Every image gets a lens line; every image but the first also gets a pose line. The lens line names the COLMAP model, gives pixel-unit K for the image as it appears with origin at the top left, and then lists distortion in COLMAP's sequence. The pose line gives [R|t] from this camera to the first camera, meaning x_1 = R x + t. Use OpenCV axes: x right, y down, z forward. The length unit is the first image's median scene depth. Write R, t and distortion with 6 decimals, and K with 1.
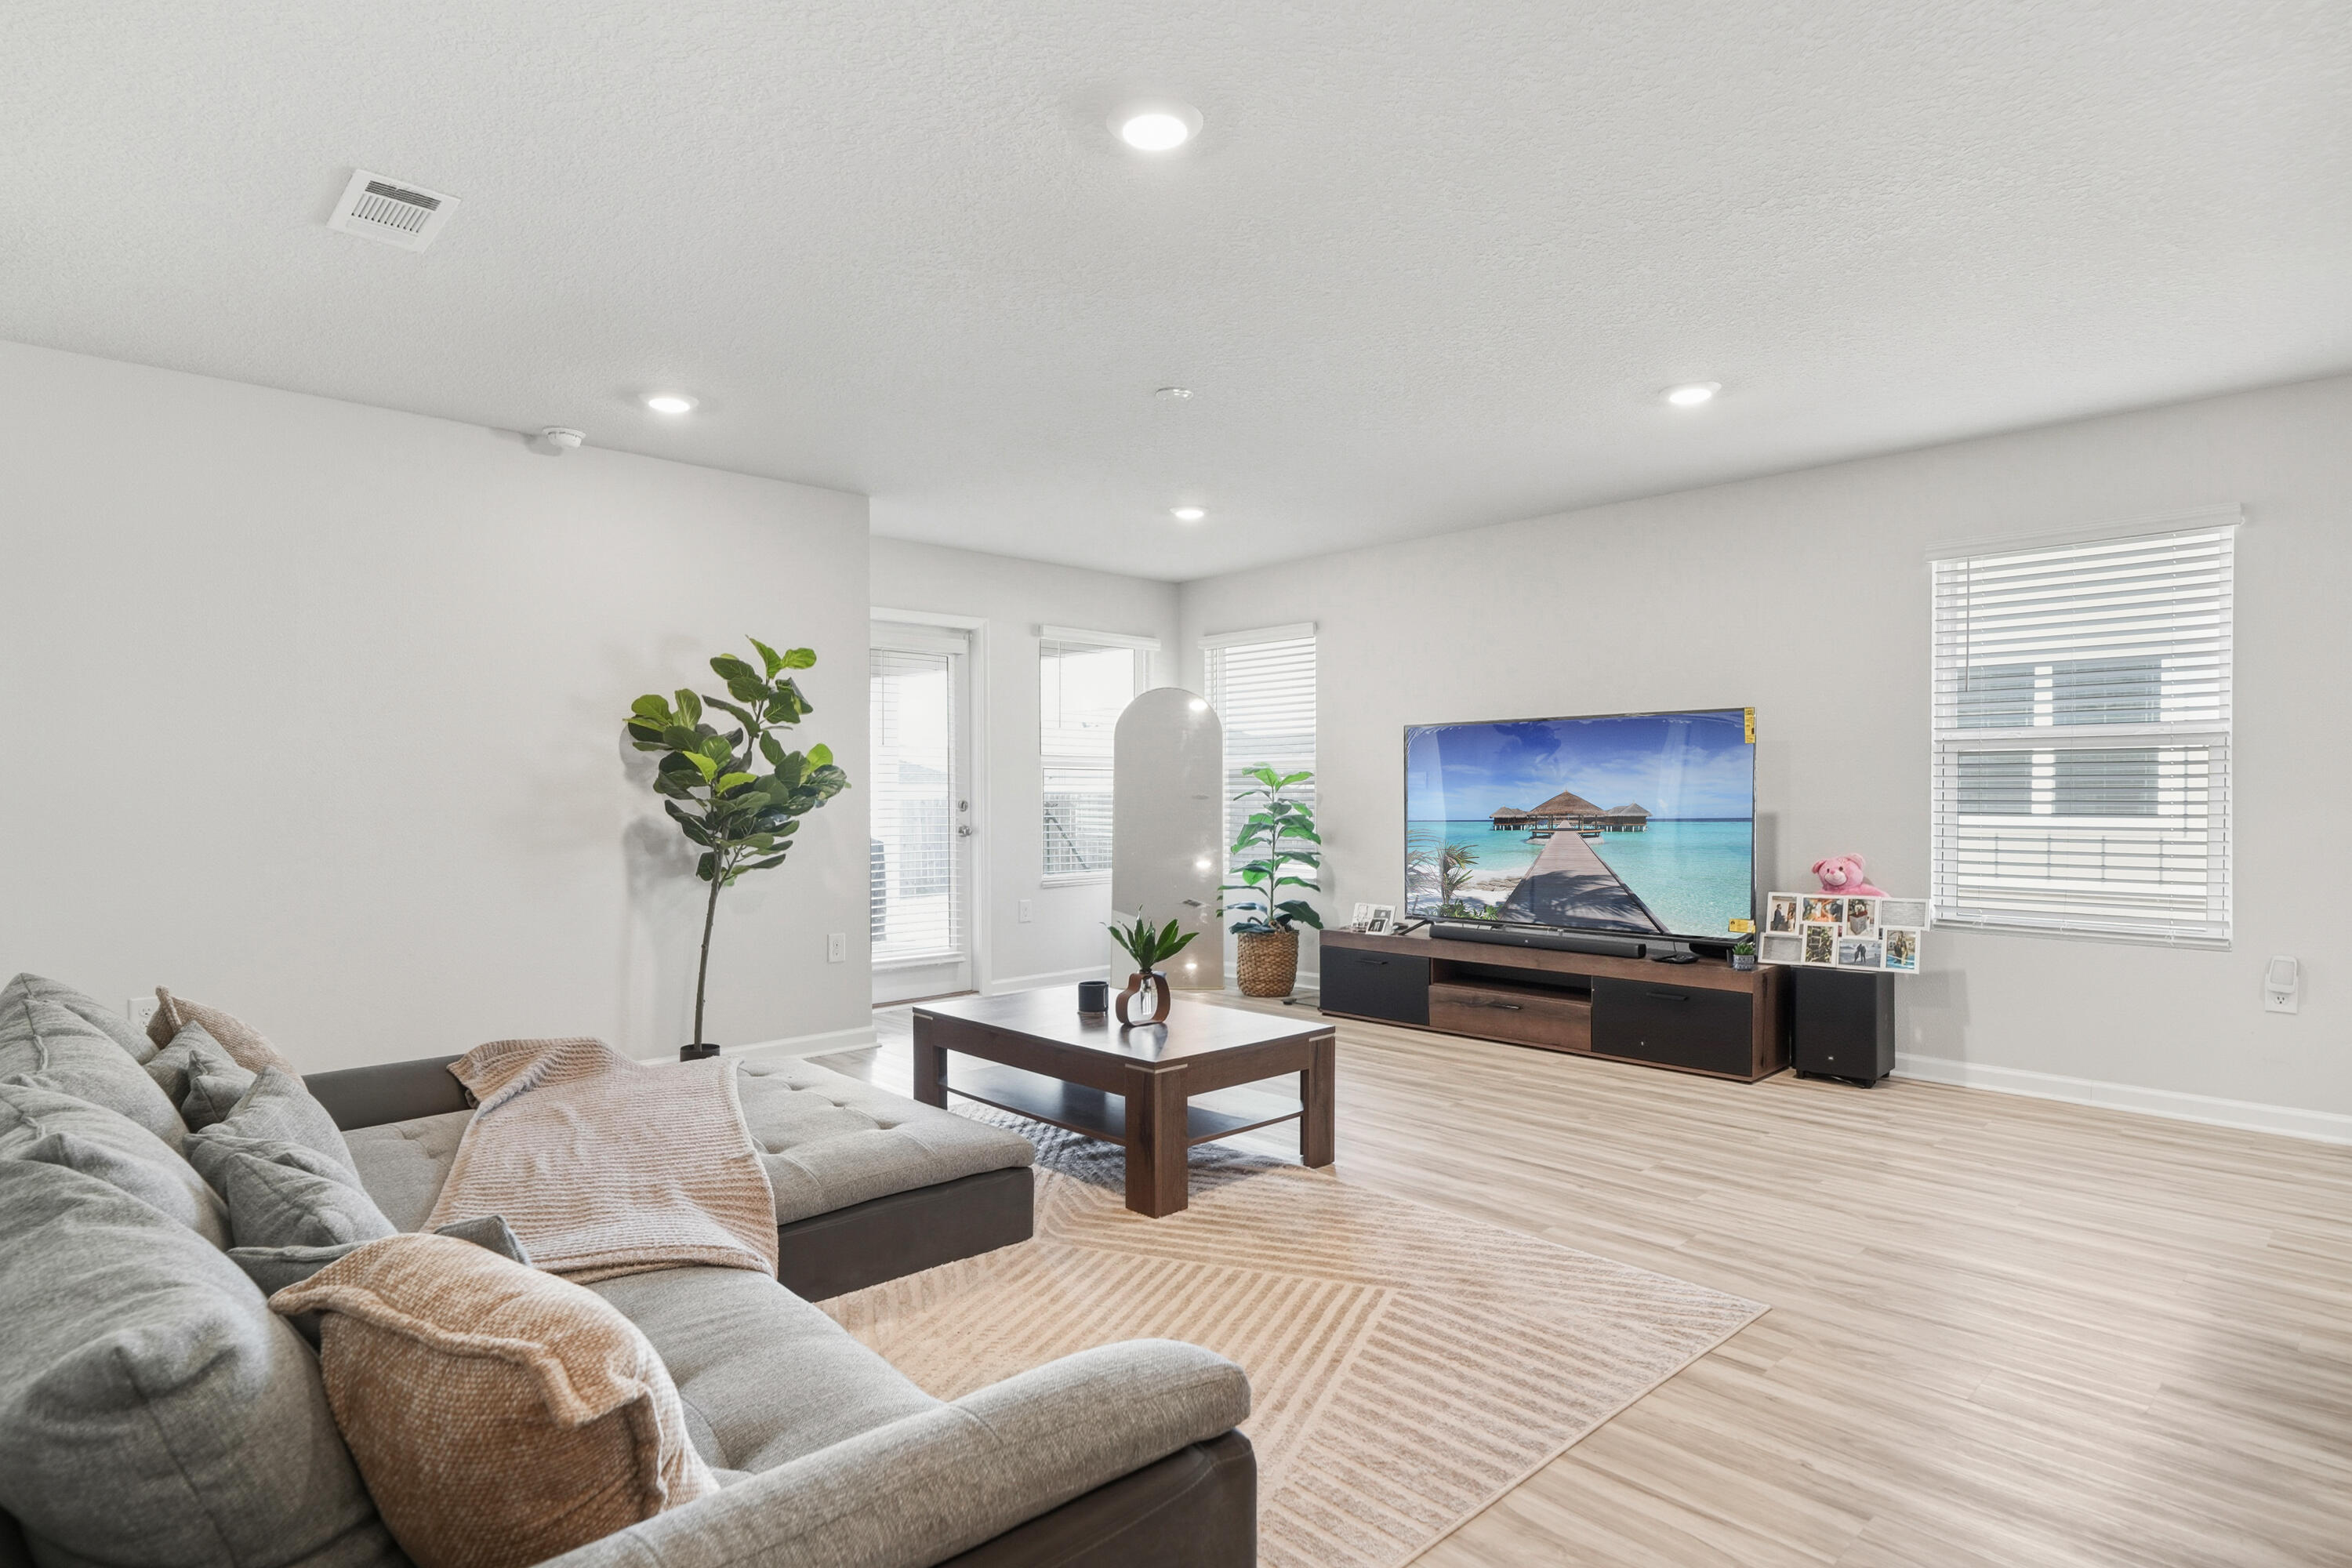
lens RADIAL K [[1226.9, 0, 1166.8], [0, 1226.9, 801.0], [0, 0, 1]] dist [0.001667, -0.000016]
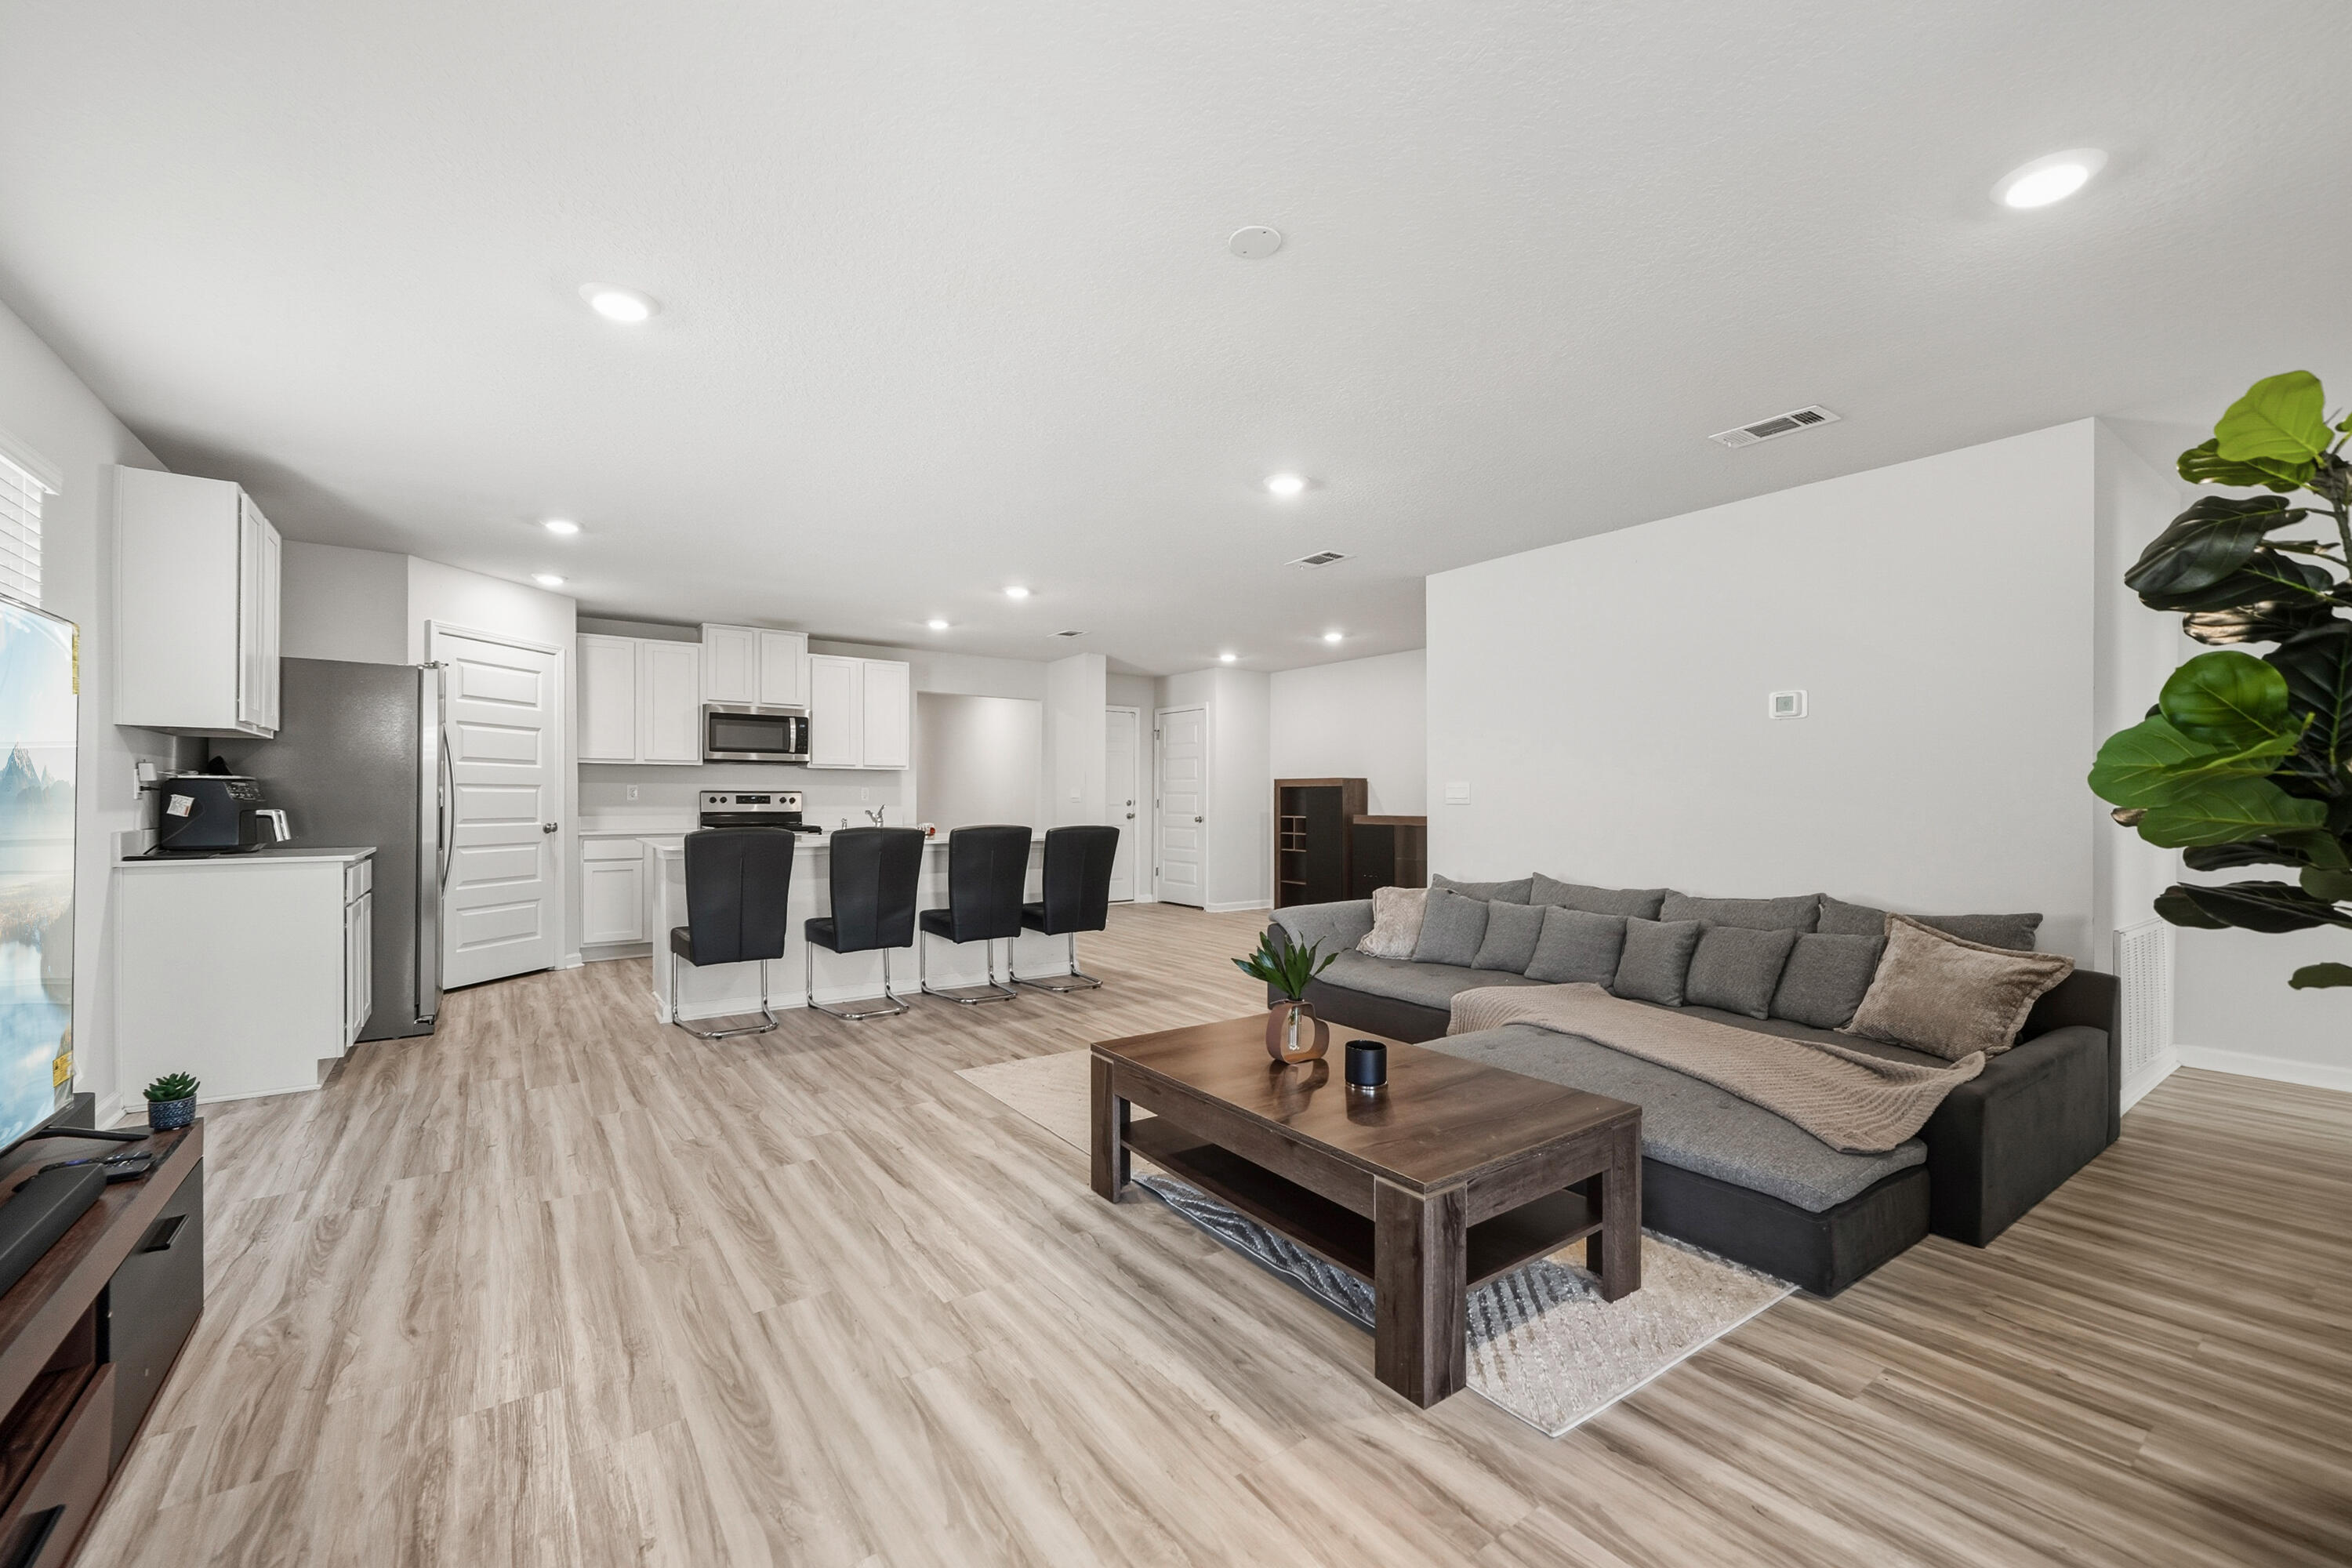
lens RADIAL K [[948.5, 0, 1159.0], [0, 948.5, 803.3], [0, 0, 1]] dist [0.001043, 0.000043]
pose [[-0.989602, 0.000997, 0.143832, -0.015071], [0.002685, 0.999930, 0.011539, -0.006500], [-0.143811, 0.011805, -0.989535, 1.339030]]
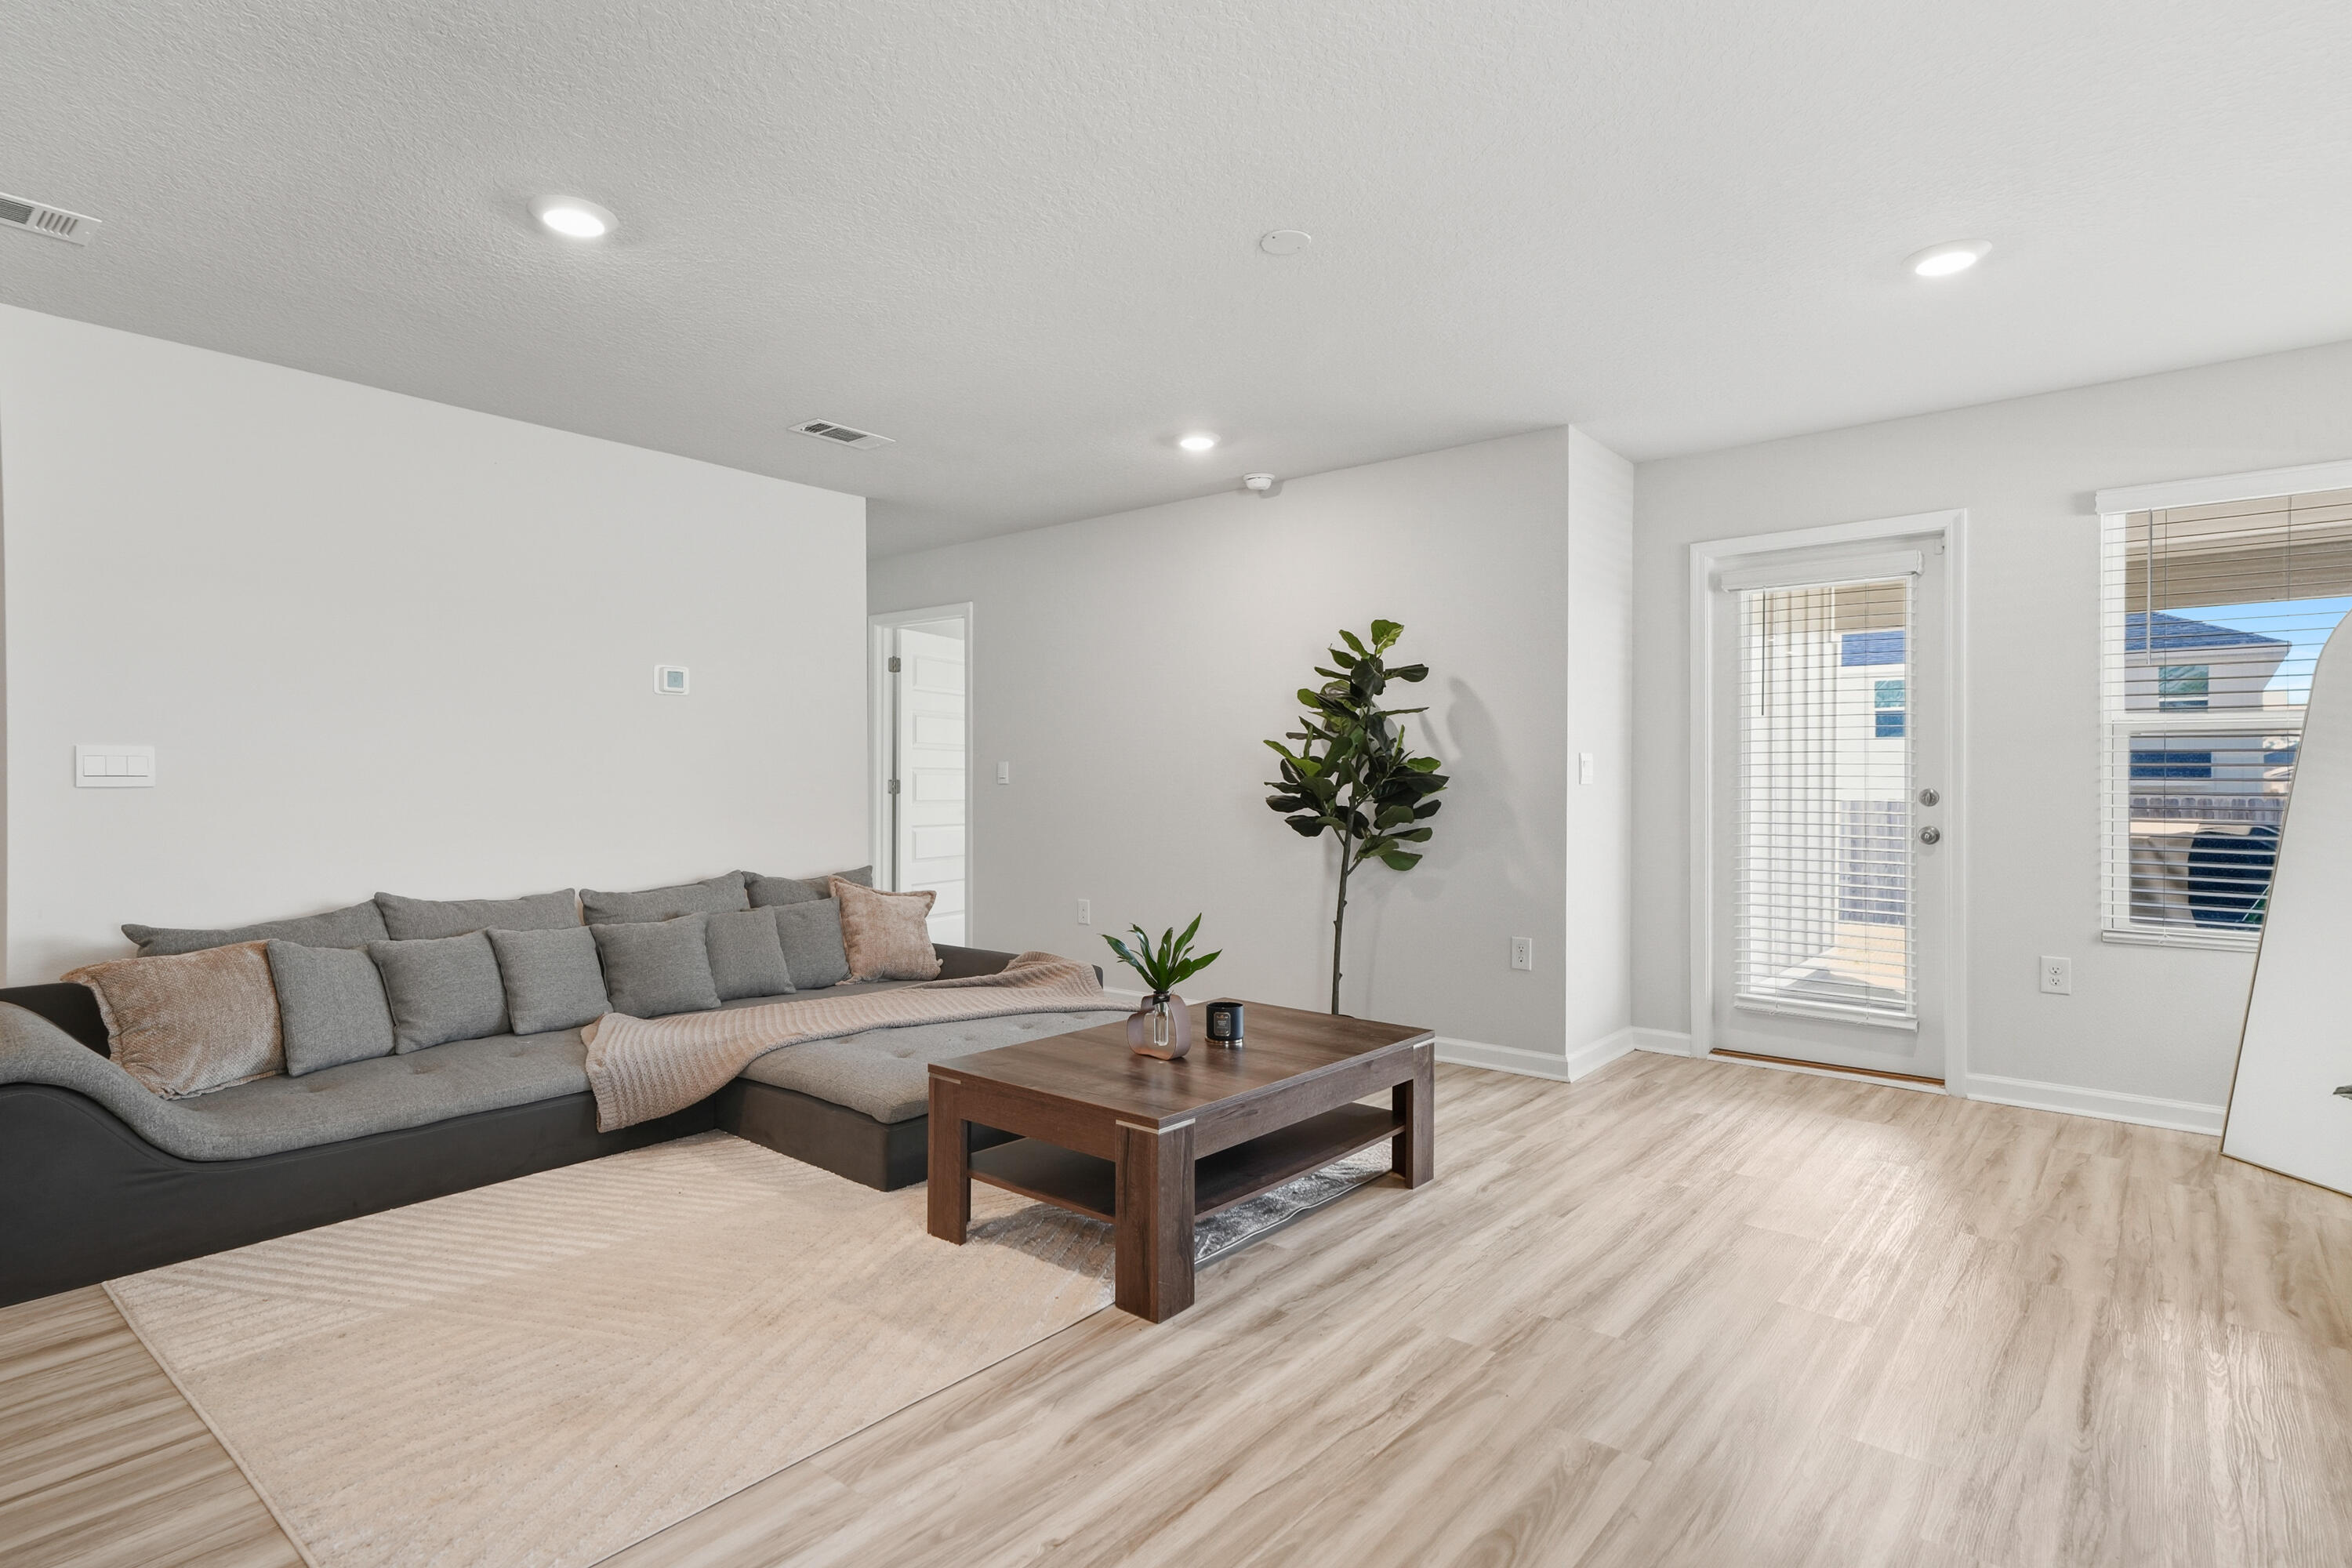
lens RADIAL K [[1200.2, 0, 1176.0], [0, 1200.2, 784.0], [0, 0, 1]] dist [0.032776, 0.000349]
pose [[0.125453, 0.004563, -0.992089, 0.621586], [-0.010977, 0.999935, 0.003211, -0.002057], [0.992039, 0.010488, 0.125495, 0.724975]]
